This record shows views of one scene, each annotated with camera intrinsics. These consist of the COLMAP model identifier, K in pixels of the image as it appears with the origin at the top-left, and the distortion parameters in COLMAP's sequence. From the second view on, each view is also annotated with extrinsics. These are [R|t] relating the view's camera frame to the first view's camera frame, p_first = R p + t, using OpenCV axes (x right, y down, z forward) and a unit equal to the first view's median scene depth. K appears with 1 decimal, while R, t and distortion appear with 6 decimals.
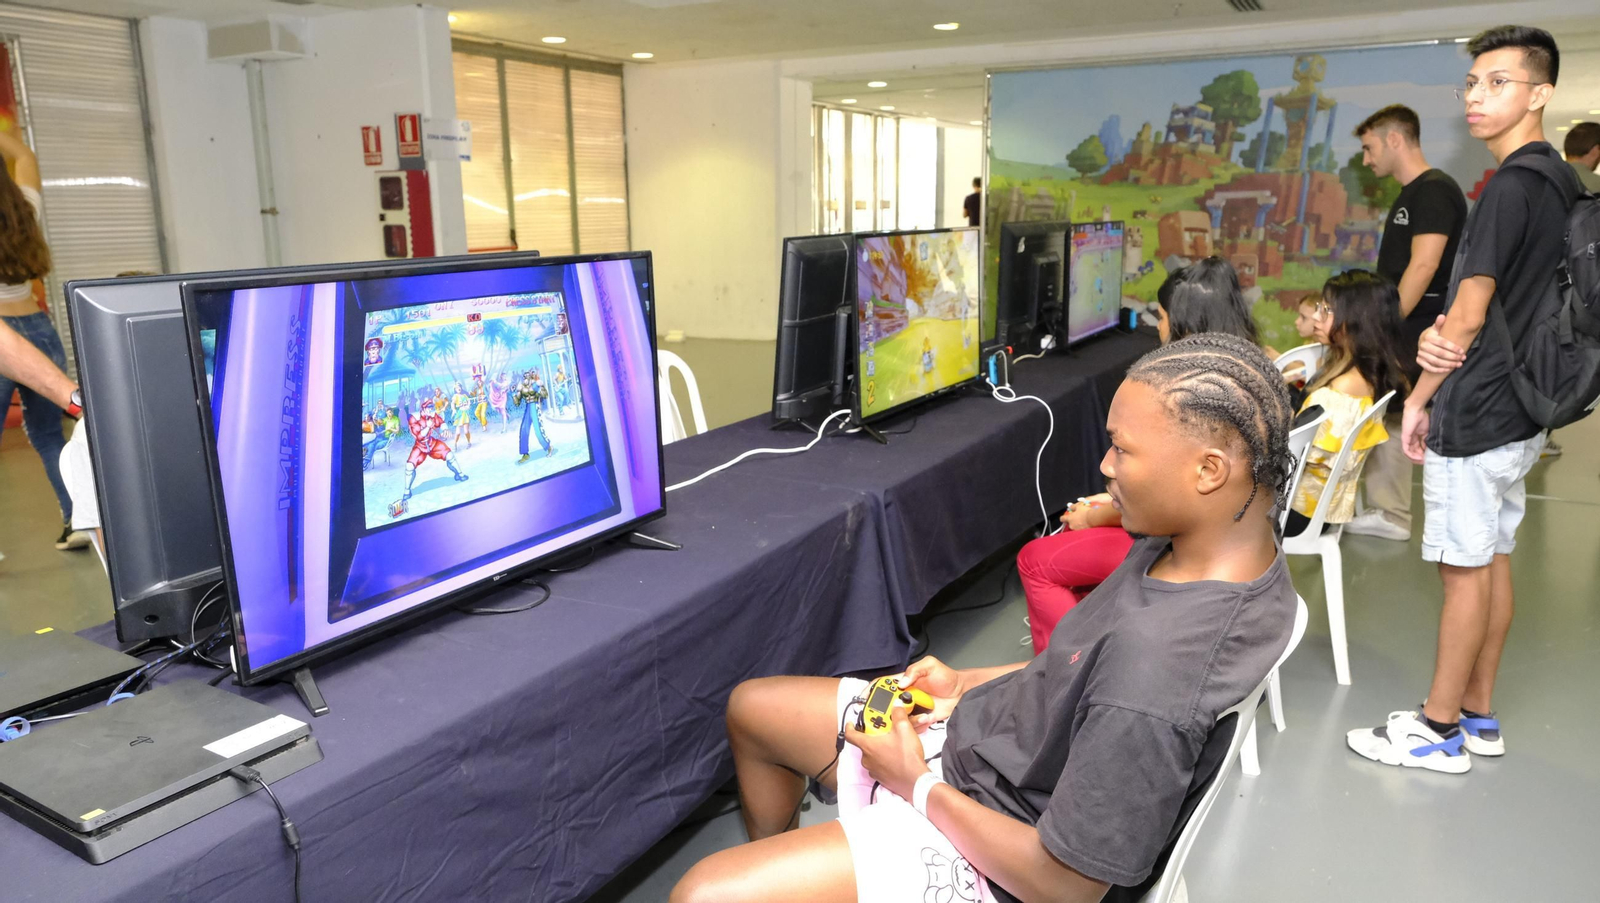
lens RADIAL K [[1082.0, 0, 800.0], [0, 1082.0, 451.5], [0, 0, 1]] dist [-0.022515, 0.001265]
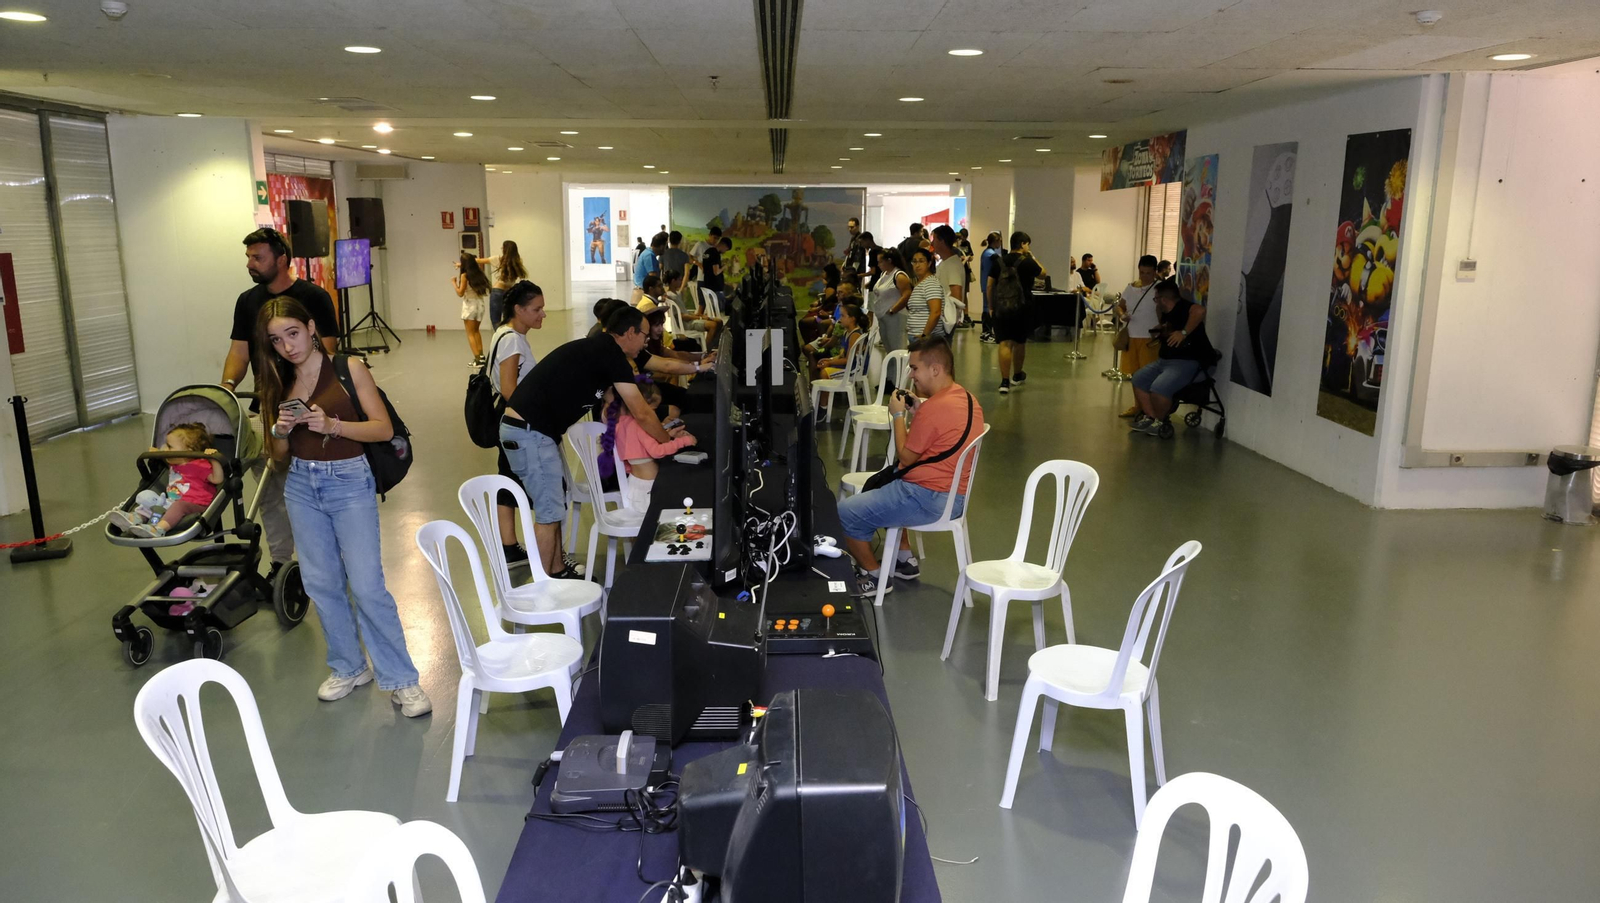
lens RADIAL K [[1082.0, 0, 800.0], [0, 1082.0, 451.5], [0, 0, 1]] dist [-0.022515, 0.001265]
pose [[0.859738, -0.093486, 0.502107, -0.884971], [0.101545, 0.994766, 0.011342, 0.235656], [-0.500540, 0.041235, 0.864731, -1.236253]]
